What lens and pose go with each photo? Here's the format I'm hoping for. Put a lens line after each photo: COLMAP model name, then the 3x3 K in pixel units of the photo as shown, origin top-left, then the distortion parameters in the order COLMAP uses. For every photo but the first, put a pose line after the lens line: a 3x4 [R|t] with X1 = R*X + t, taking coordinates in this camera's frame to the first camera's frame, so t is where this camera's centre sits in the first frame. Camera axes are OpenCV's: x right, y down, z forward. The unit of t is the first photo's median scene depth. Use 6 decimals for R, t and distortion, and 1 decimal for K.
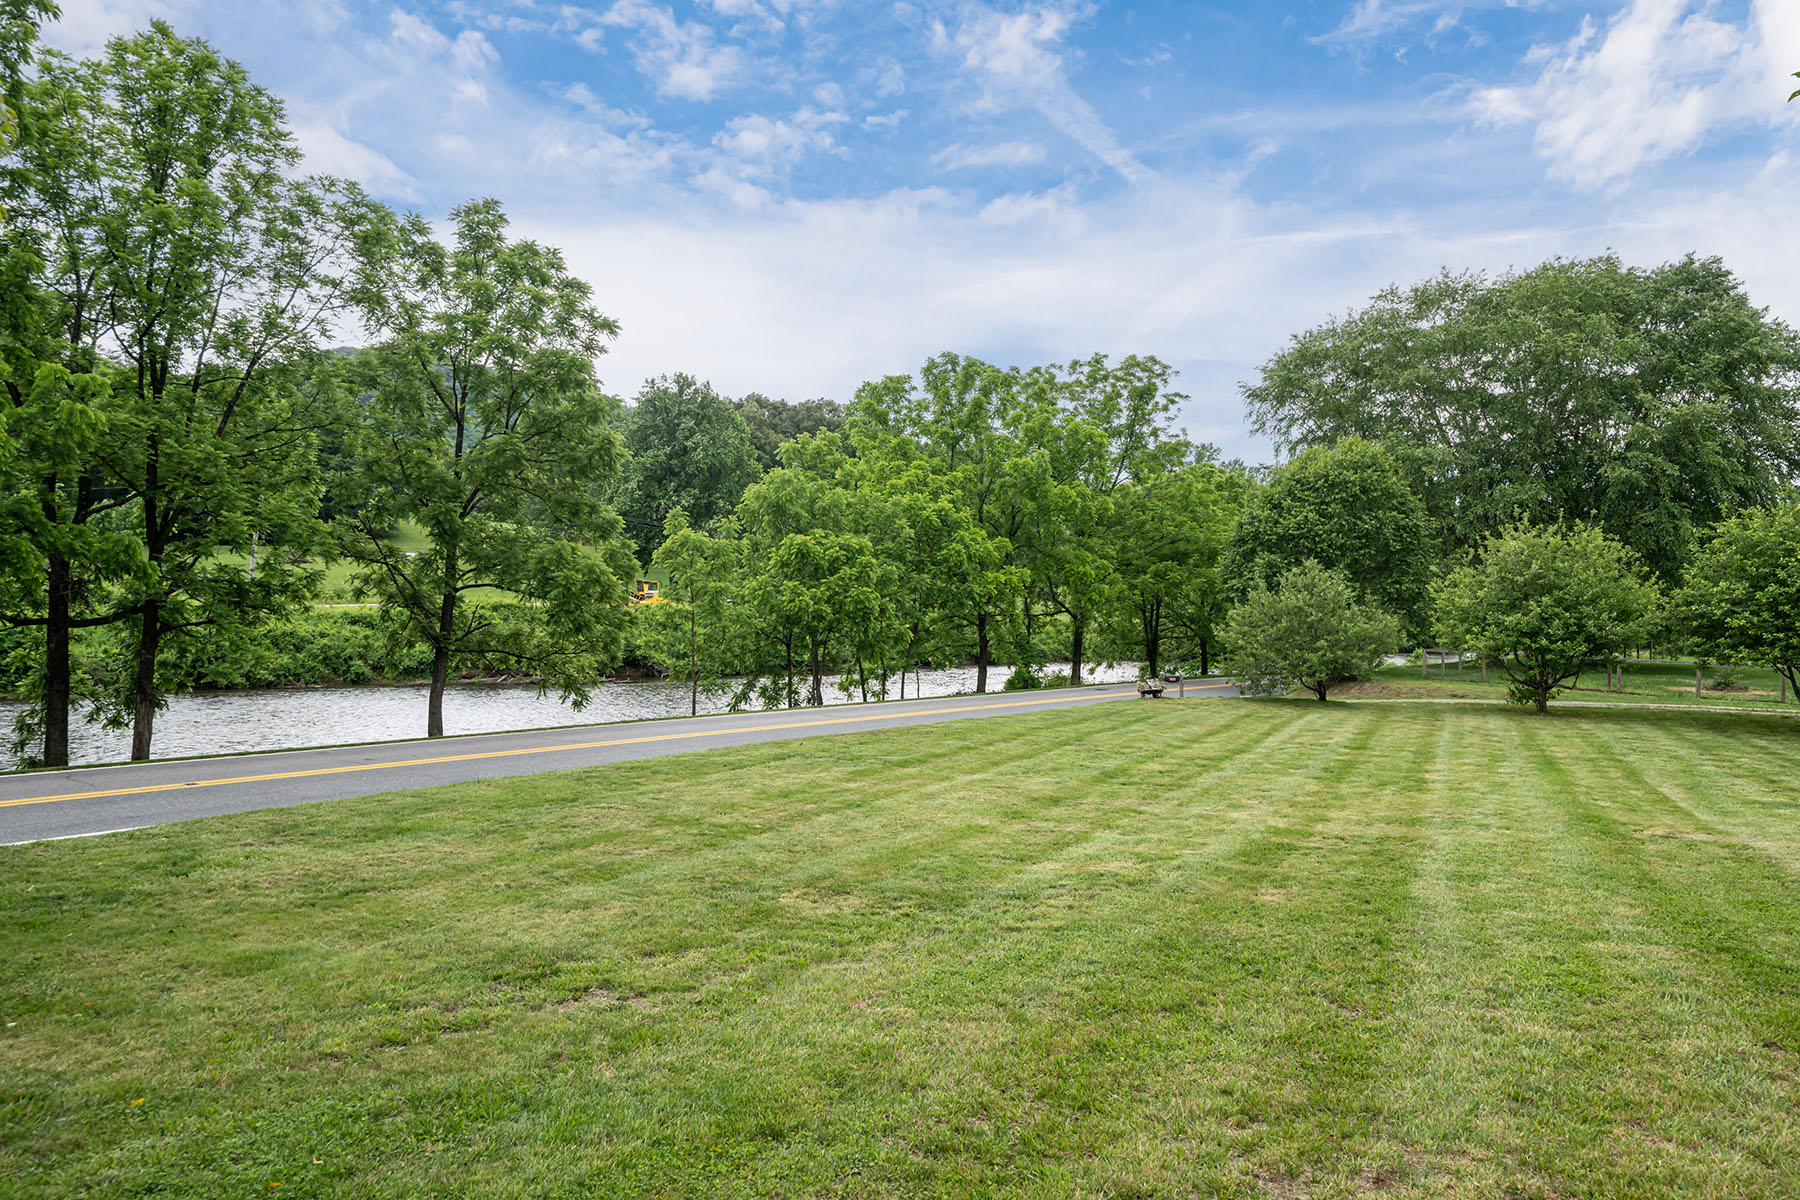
lens RADIAL K [[1225.9, 0, 908.1], [0, 1225.9, 595.0], [0, 0, 1]] dist [-0.002075, -0.007358]
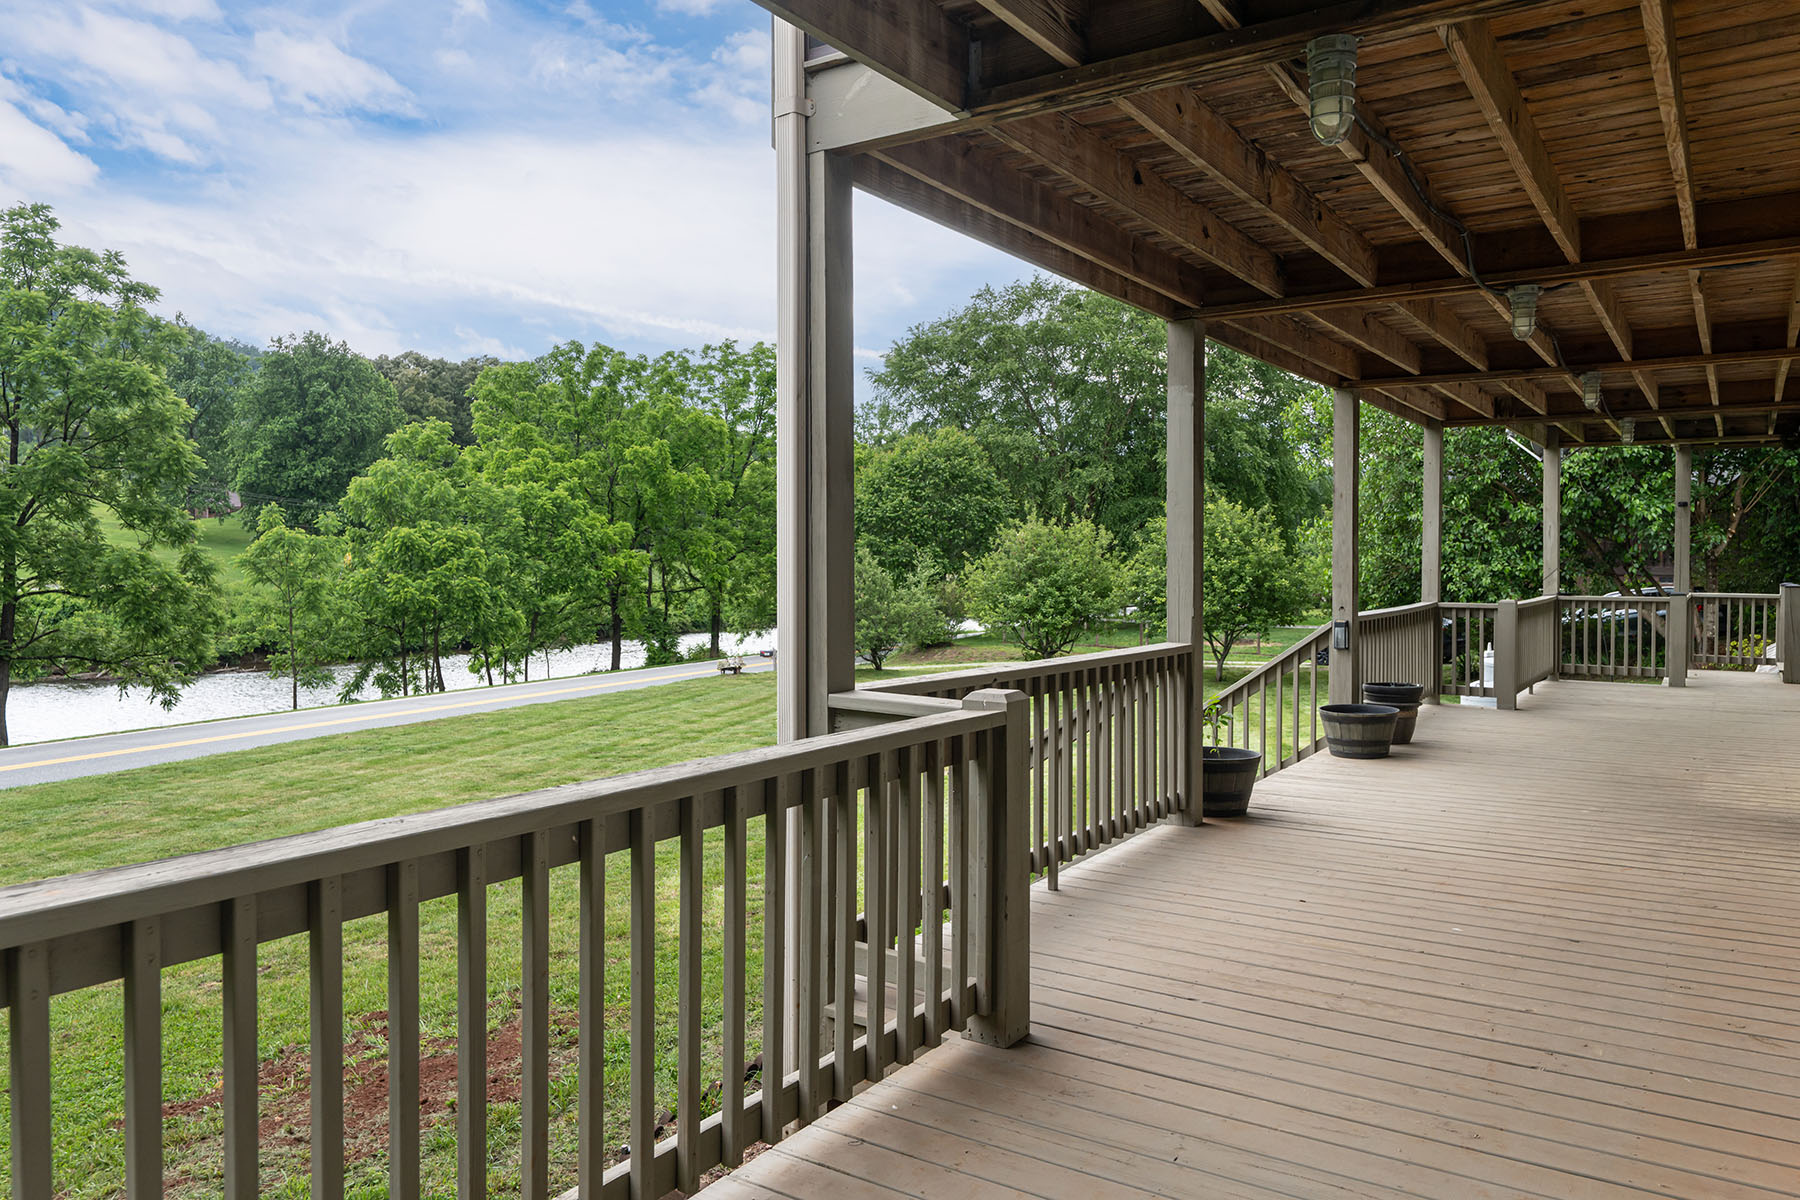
lens RADIAL K [[1225.9, 0, 903.7], [0, 1225.9, 605.3], [0, 0, 1]] dist [-0.002075, -0.007358]
pose [[0.967222, -0.028846, 0.252289, 0.047412], [0.019577, 0.999041, 0.039175, -0.013730], [-0.253177, -0.032951, 0.966859, -0.088073]]
